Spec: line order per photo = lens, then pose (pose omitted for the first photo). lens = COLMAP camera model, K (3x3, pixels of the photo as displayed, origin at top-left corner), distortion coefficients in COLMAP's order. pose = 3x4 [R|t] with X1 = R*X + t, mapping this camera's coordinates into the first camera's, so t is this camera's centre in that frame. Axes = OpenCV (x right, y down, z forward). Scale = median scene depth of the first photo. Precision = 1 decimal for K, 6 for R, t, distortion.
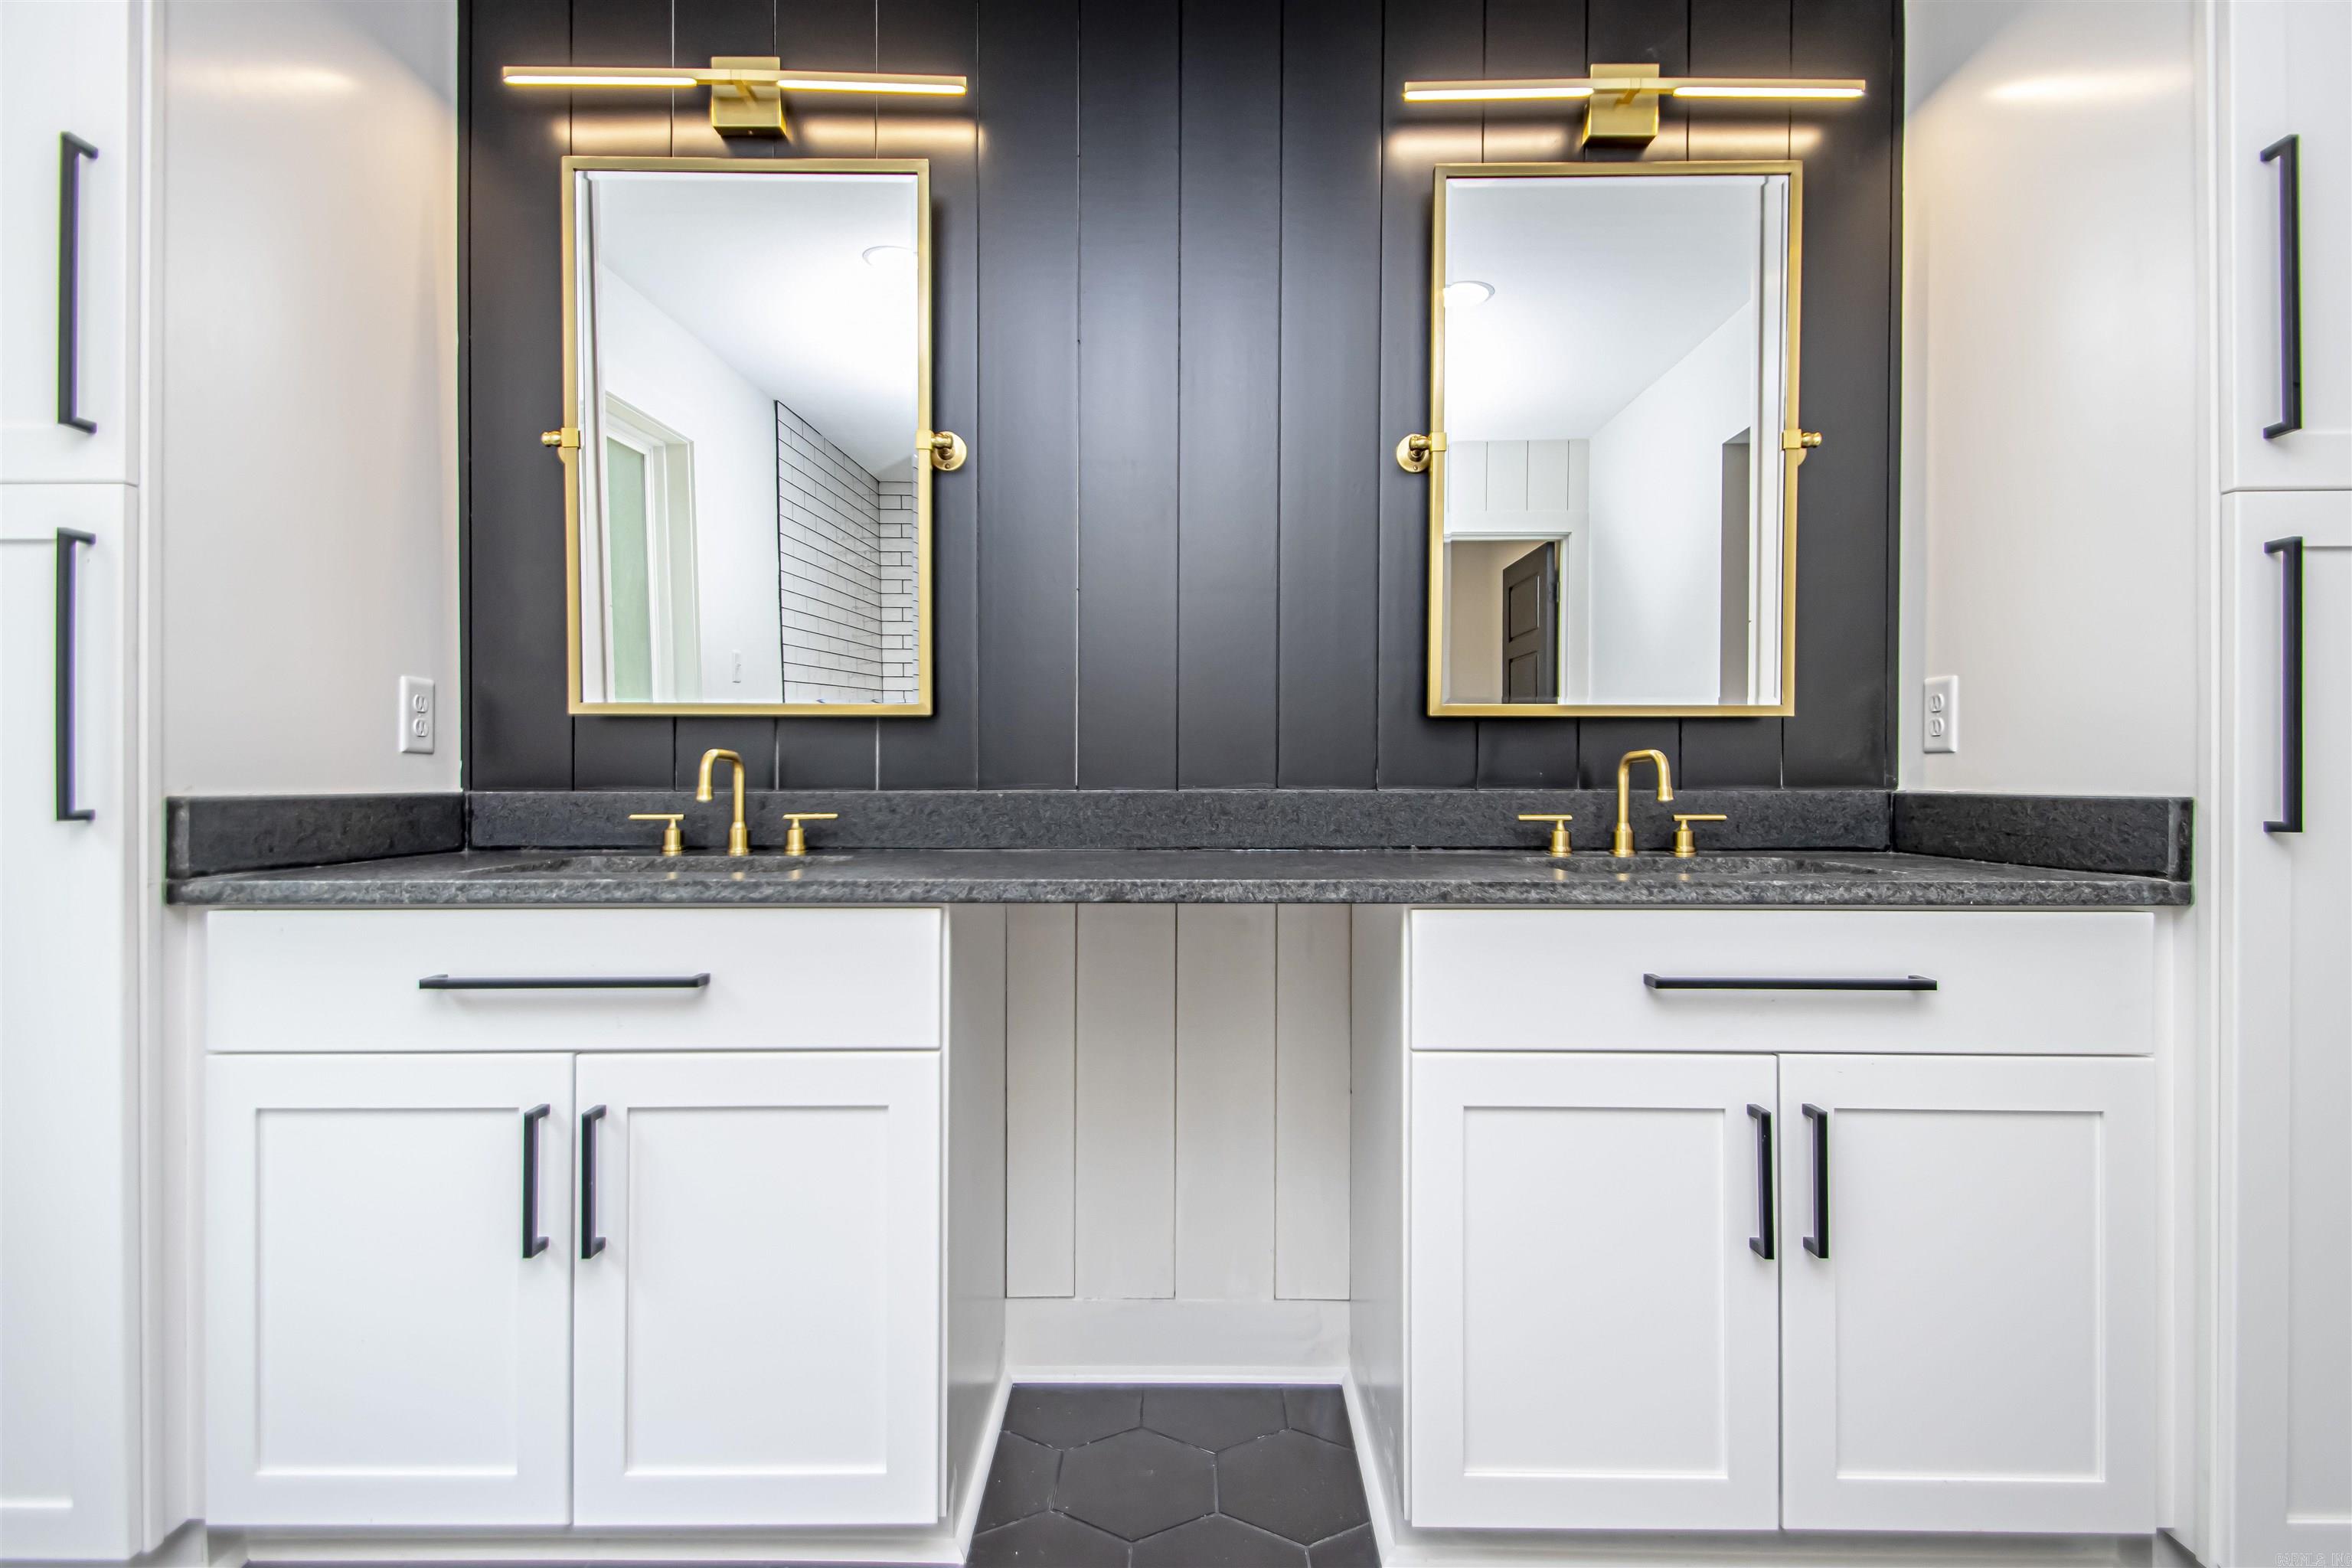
lens RADIAL K [[1117.7, 0, 1184.0], [0, 1117.7, 779.5], [0, 0, 1]] dist [0.031350, -0.025939]
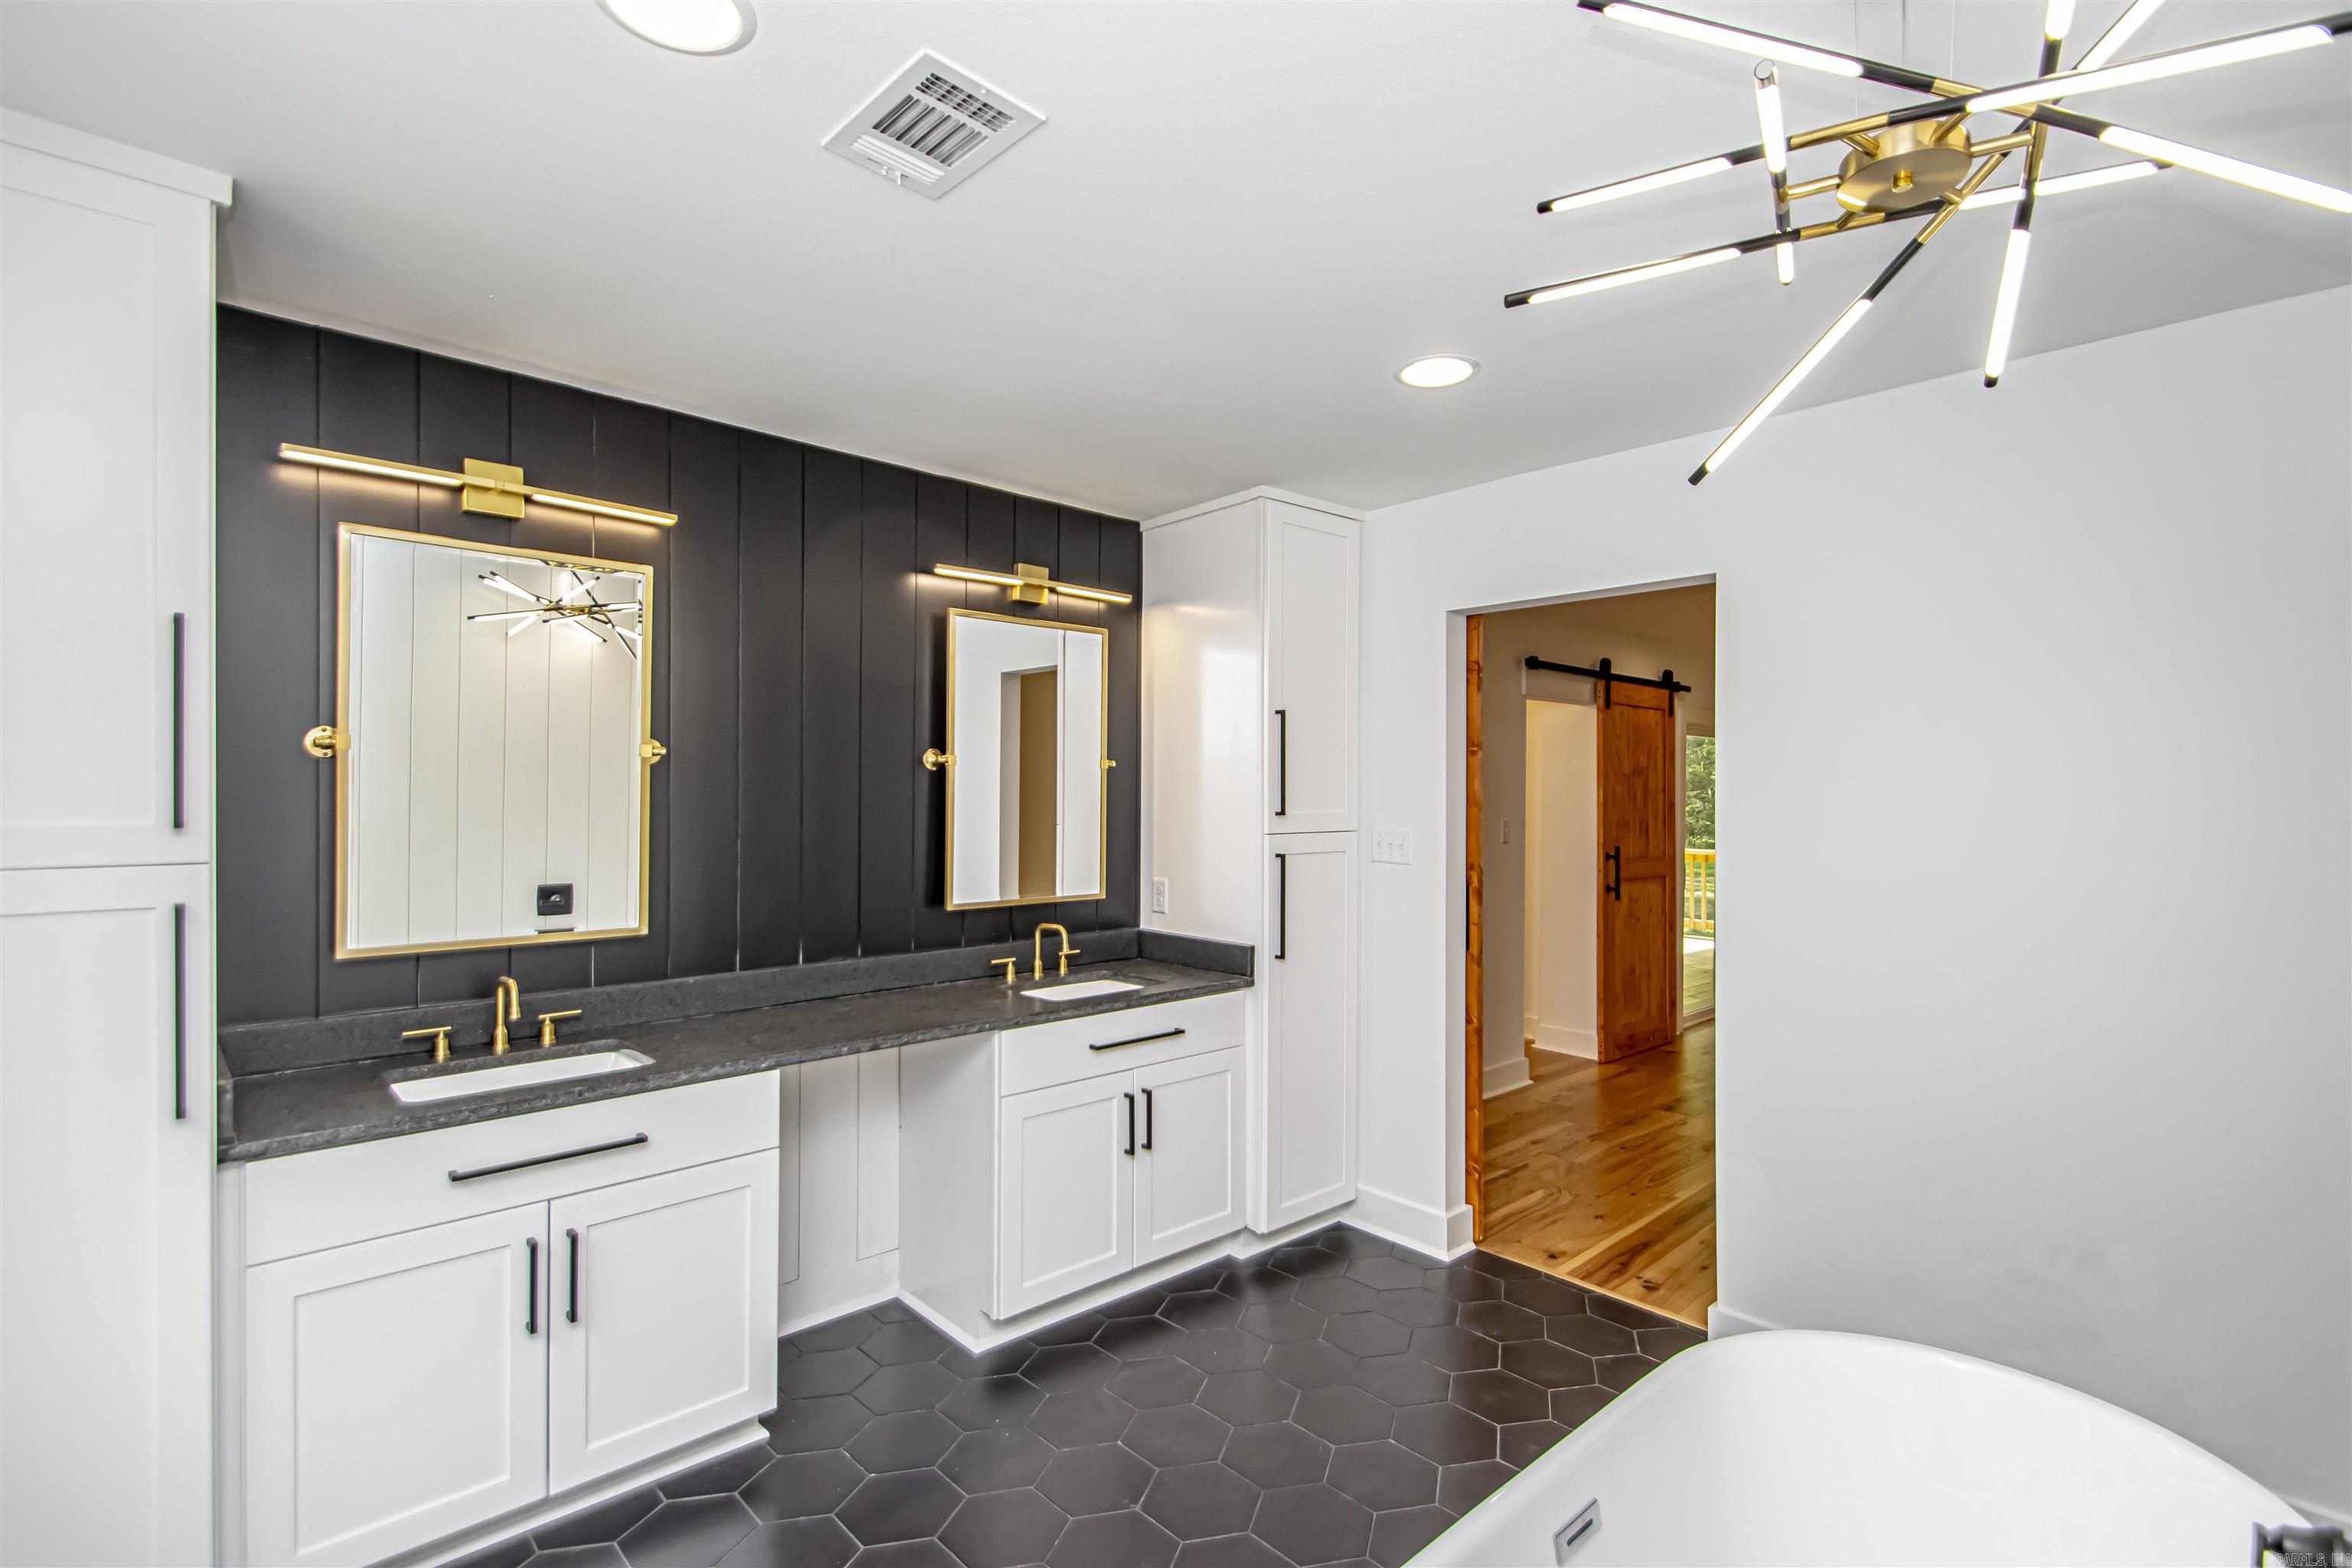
lens RADIAL K [[1117.7, 0, 1184.0], [0, 1117.7, 779.5], [0, 0, 1]] dist [0.031350, -0.025939]
pose [[0.734384, 0.001636, 0.678732, -0.773215], [-0.000003, 0.999997, -0.002408, -0.279736], [-0.678734, 0.001766, 0.734382, -0.628910]]
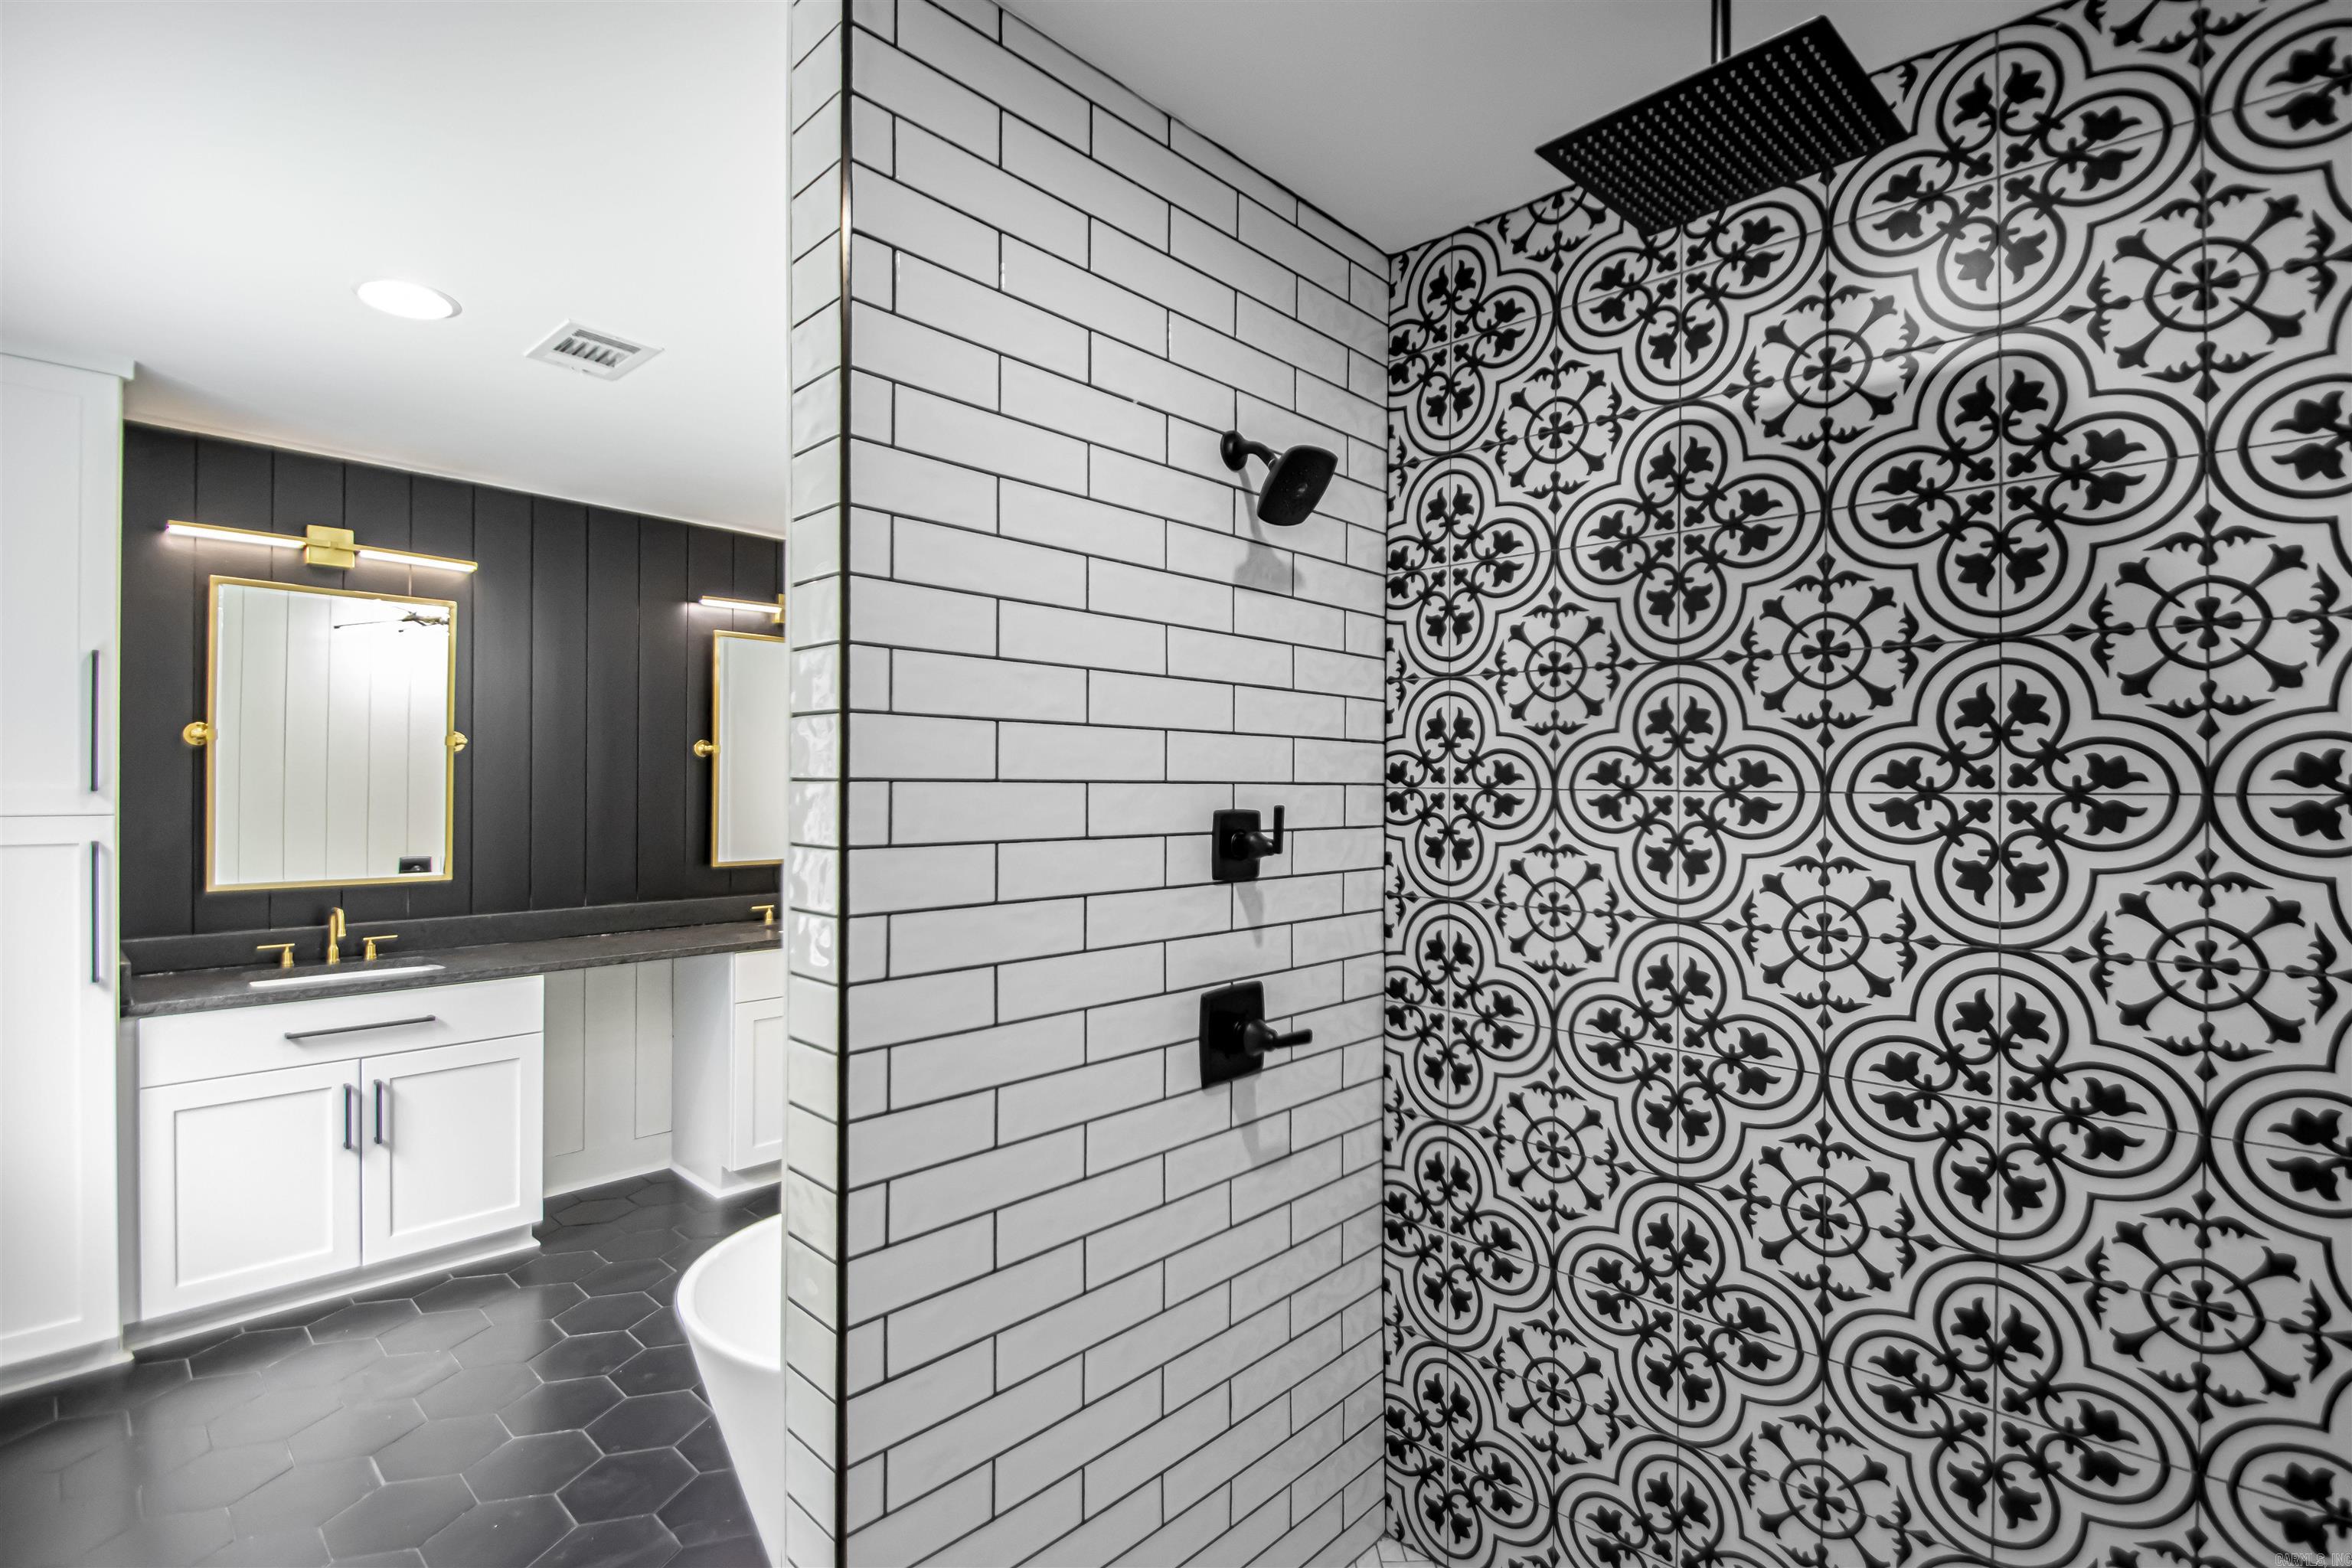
lens RADIAL K [[1098.6, 0, 1175.6], [0, 1098.6, 769.8], [0, 0, 1]] dist [0.020834, -0.023842]
pose [[0.691269, 0.004447, 0.722584, -0.811193], [-0.003122, 0.999990, -0.003168, -0.268026], [-0.722591, -0.000066, 0.691276, -1.380450]]
